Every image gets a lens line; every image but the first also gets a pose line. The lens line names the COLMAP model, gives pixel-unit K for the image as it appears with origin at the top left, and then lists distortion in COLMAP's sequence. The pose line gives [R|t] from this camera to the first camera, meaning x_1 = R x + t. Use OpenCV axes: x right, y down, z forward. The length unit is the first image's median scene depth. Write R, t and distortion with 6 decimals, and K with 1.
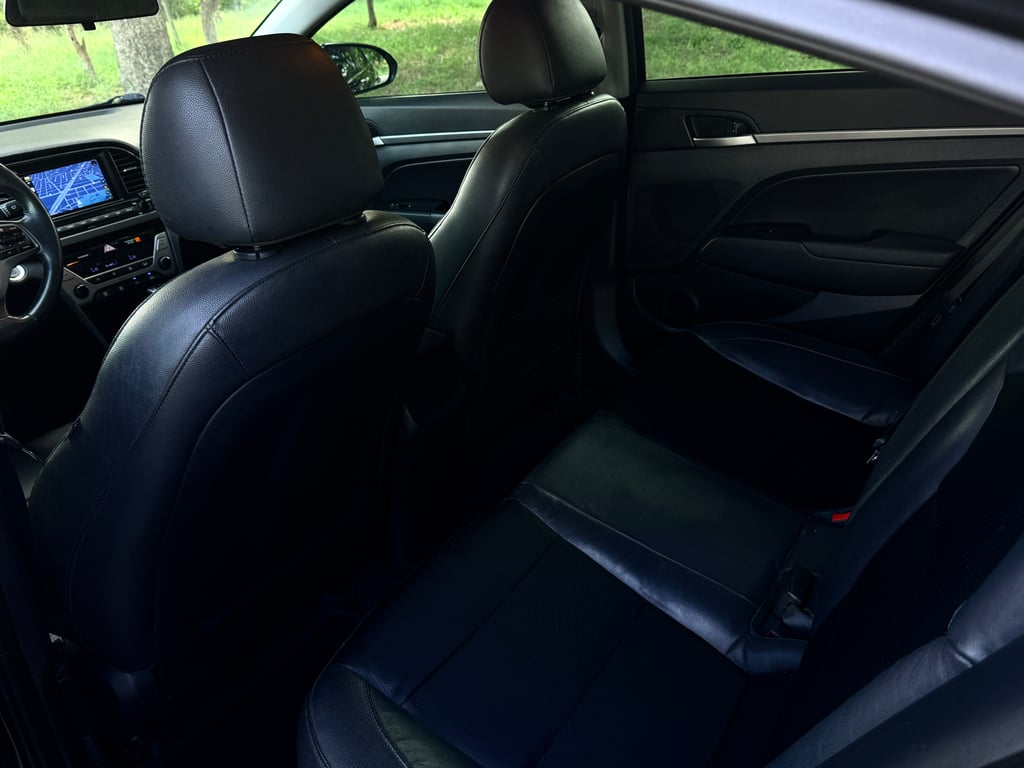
lens RADIAL K [[838.2, 0, 512.0], [0, 838.2, 384.0], [0, 0, 1]] dist [0.089815, -0.144206]
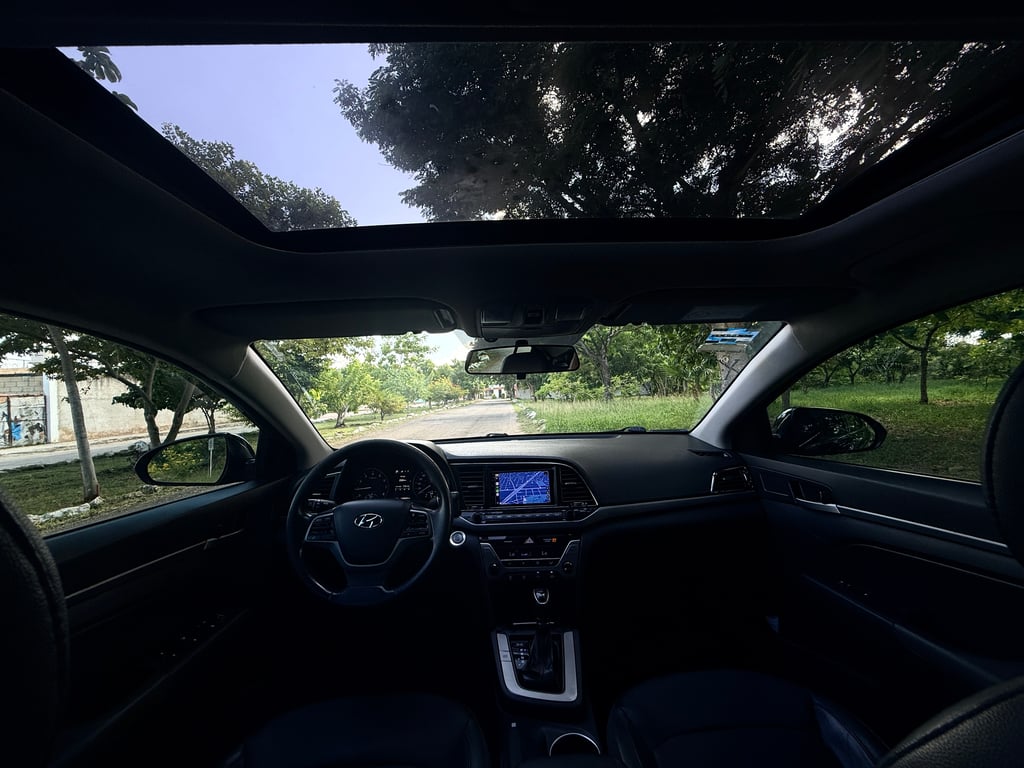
lens RADIAL K [[407.8, 0, 512.0], [0, 407.8, 384.0], [0, 0, 1]] dist [0.009199, 0.000120]
pose [[0.585120, 0.039670, -0.809976, -0.010615], [-0.364621, 0.905018, -0.219075, -0.225286], [0.724352, 0.423520, 0.544009, 0.549064]]
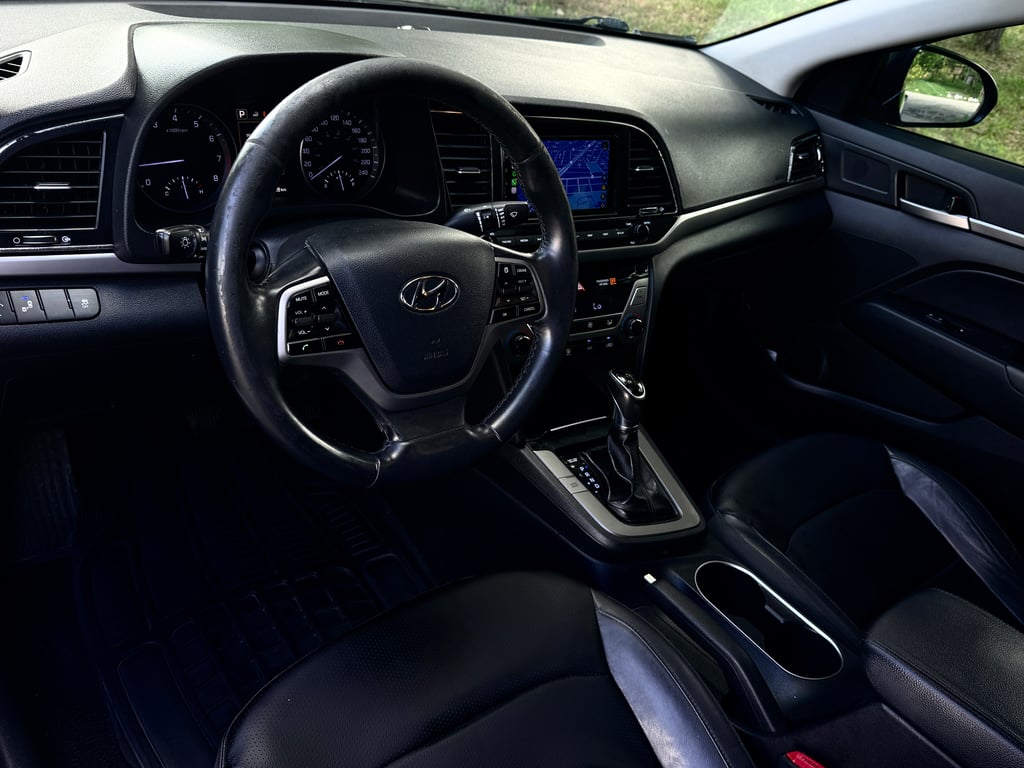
lens RADIAL K [[838.2, 0, 512.0], [0, 838.2, 384.0], [0, 0, 1]] dist [0.089815, -0.144206]
pose [[0.909951, 0.389621, -0.142070, -0.395978], [-0.378254, 0.920188, 0.100880, -0.136343], [0.170036, -0.038057, 0.984703, 0.376145]]
